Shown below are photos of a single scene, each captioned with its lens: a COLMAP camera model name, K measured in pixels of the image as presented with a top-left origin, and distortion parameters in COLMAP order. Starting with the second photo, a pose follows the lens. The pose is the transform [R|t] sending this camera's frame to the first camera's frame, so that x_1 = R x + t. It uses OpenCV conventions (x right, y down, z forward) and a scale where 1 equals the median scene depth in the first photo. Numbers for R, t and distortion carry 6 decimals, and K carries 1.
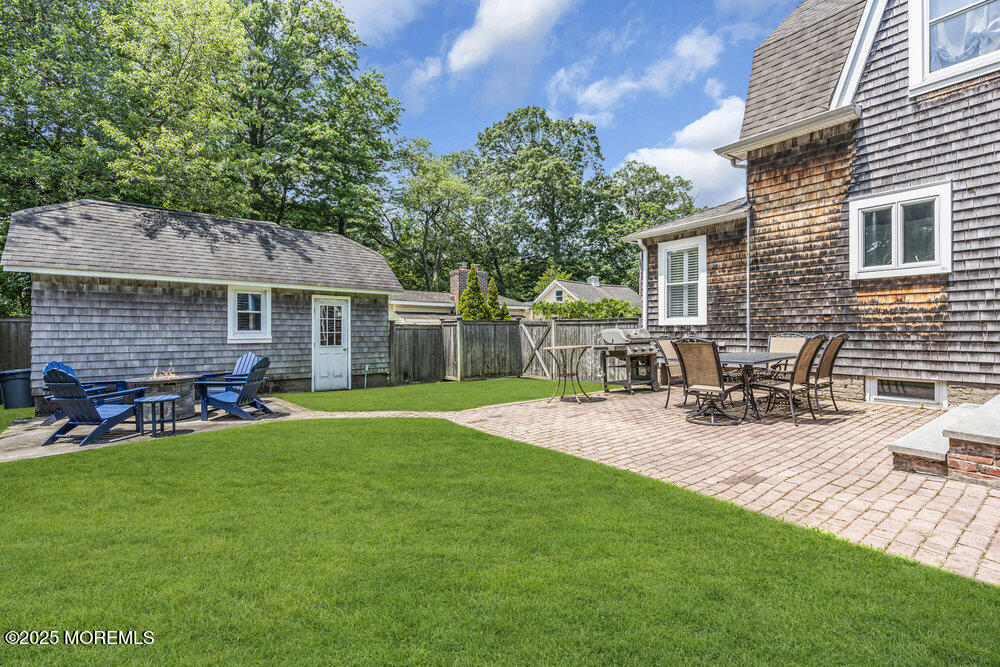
lens RADIAL K [[445.8, 0, 503.4], [0, 445.8, 332.2], [0, 0, 1]] dist [-0.005470, 0.000002]
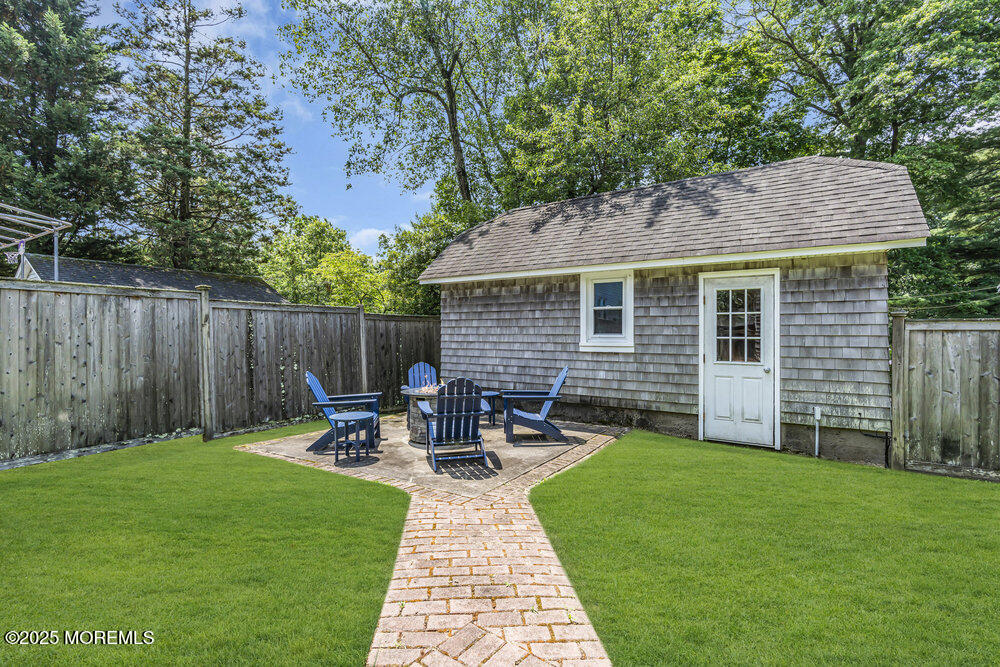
lens RADIAL K [[454.7, 0, 495.3], [0, 454.7, 328.6], [0, 0, 1]] dist [0.001395, 0.000310]
pose [[0.264951, -0.004511, -0.964251, 0.103792], [0.000531, 0.999990, -0.004532, -0.012372], [0.964262, 0.000688, 0.264951, 0.827257]]
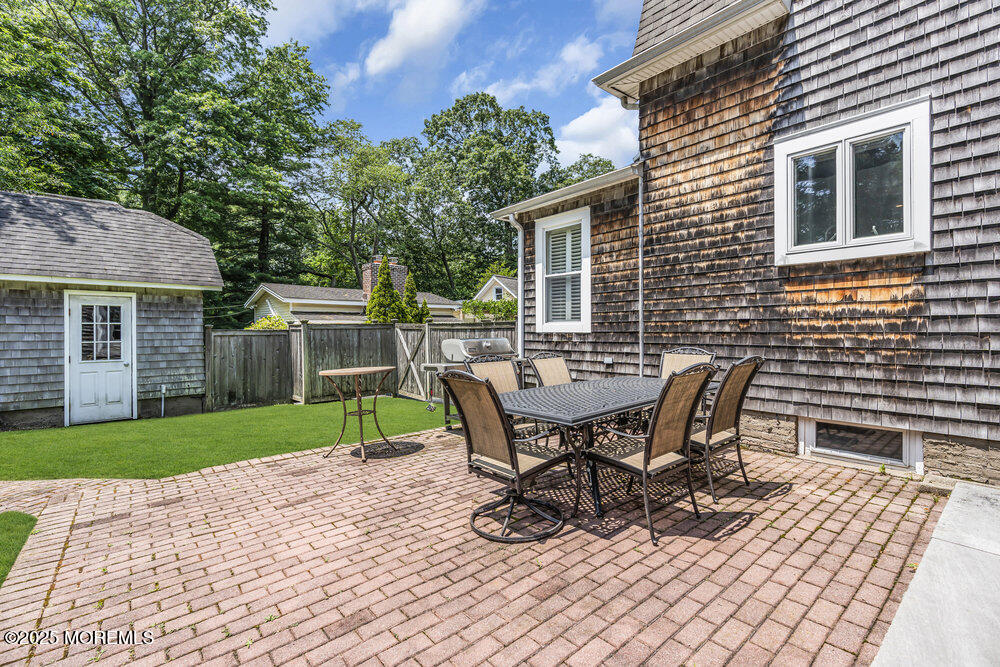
lens RADIAL K [[445.8, 0, 503.4], [0, 445.8, 332.2], [0, 0, 1]] dist [-0.005470, 0.000002]
pose [[0.997835, -0.003360, 0.065678, 0.315175], [0.003133, 0.999989, 0.003554, -0.023522], [-0.065690, -0.003340, 0.997835, 0.350204]]
